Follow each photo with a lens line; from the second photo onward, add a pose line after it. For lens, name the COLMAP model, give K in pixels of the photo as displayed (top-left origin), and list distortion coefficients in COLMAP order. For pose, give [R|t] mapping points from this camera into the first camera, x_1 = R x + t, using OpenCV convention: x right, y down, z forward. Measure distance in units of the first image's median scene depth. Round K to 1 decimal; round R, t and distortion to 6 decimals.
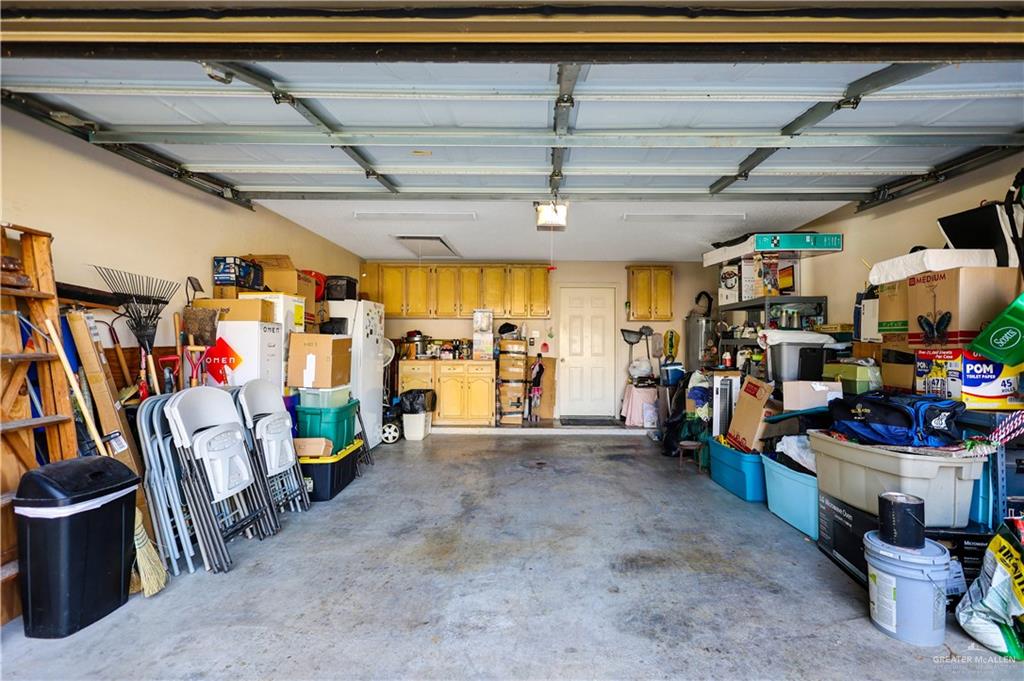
lens RADIAL K [[463.2, 0, 512.0], [0, 463.2, 357.9], [0, 0, 1]] dist [-0.000233, 0.000183]
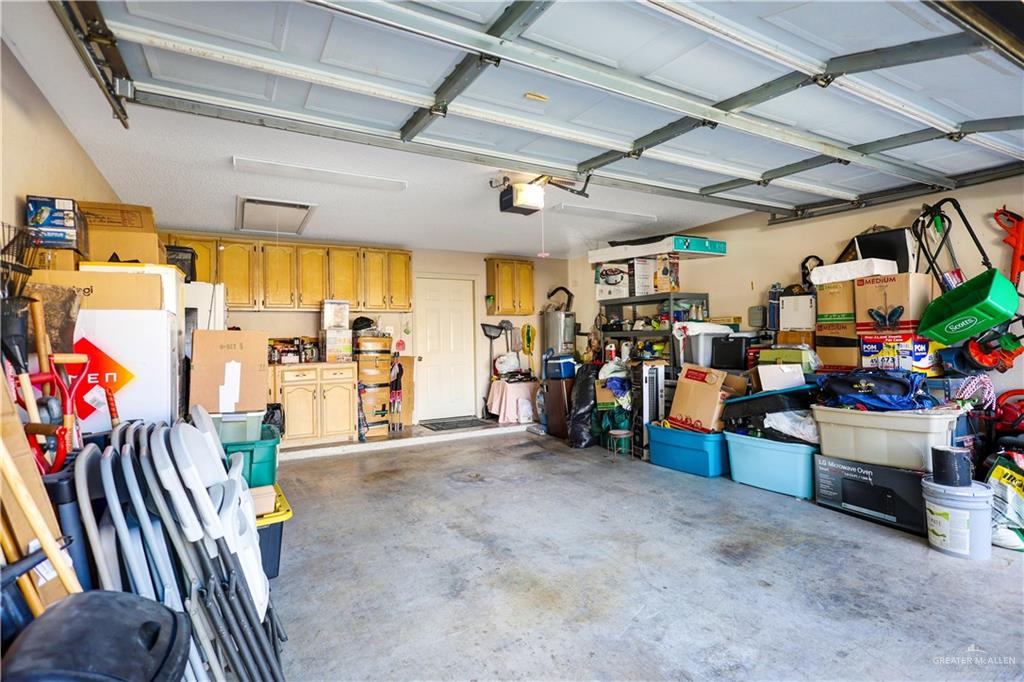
lens RADIAL K [[484.3, 0, 515.6], [0, 484.3, 347.5], [0, 0, 1]] dist [-0.000557, 0.000317]
pose [[0.869738, -0.029878, 0.492608, -0.435399], [0.038012, 0.999256, -0.006506, -0.008452], [-0.492047, 0.024383, 0.870227, 0.210313]]
